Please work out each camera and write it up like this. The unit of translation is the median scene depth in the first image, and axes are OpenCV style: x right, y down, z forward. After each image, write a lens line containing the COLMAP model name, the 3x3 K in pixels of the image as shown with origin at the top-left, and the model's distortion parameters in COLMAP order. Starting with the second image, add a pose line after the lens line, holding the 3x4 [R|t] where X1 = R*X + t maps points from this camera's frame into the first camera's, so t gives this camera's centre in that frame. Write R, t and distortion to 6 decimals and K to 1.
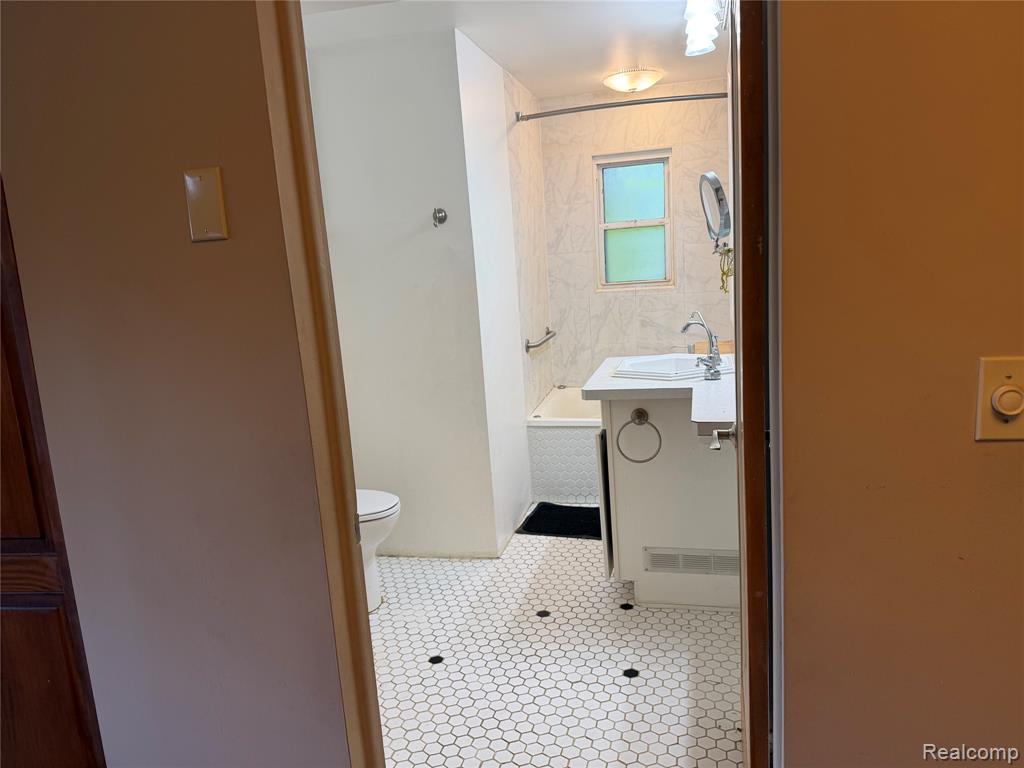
lens RADIAL K [[722.2, 0, 516.9], [0, 722.2, 386.2], [0, 0, 1]] dist [0.130103, -0.219226]
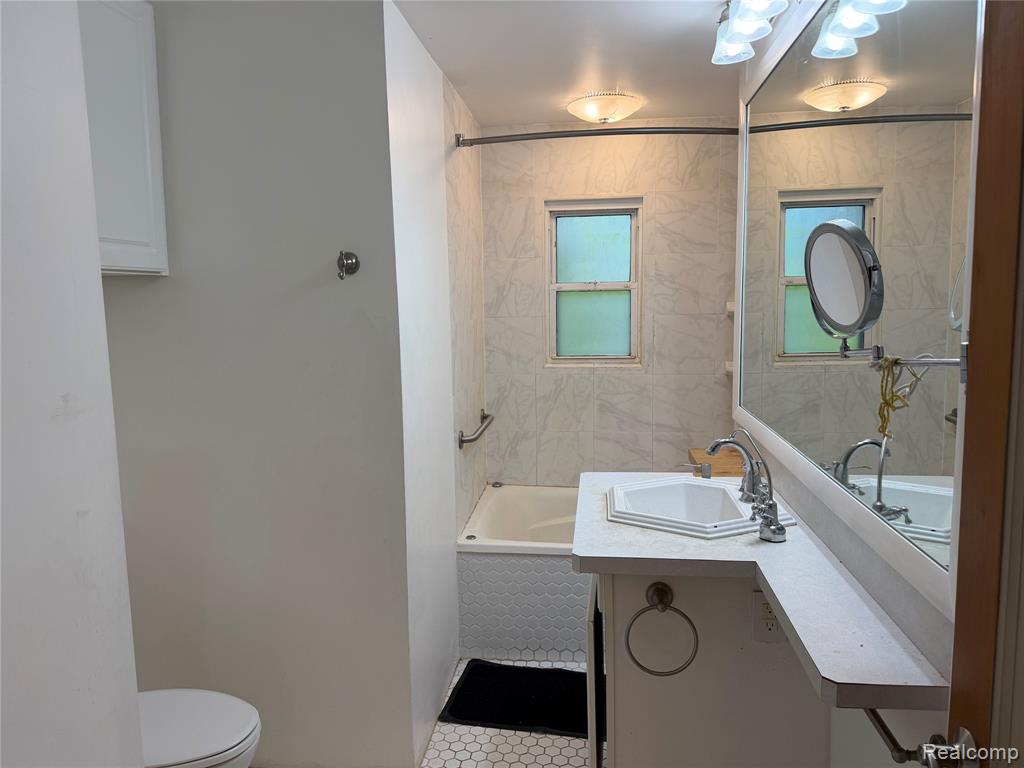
lens RADIAL K [[722.2, 0, 516.9], [0, 722.2, 386.2], [0, 0, 1]] dist [0.130103, -0.219226]
pose [[0.990787, 0.035807, 0.130607, -0.025026], [-0.026858, 0.997210, -0.069651, -0.054712], [-0.132736, 0.065501, 0.988985, 0.226001]]
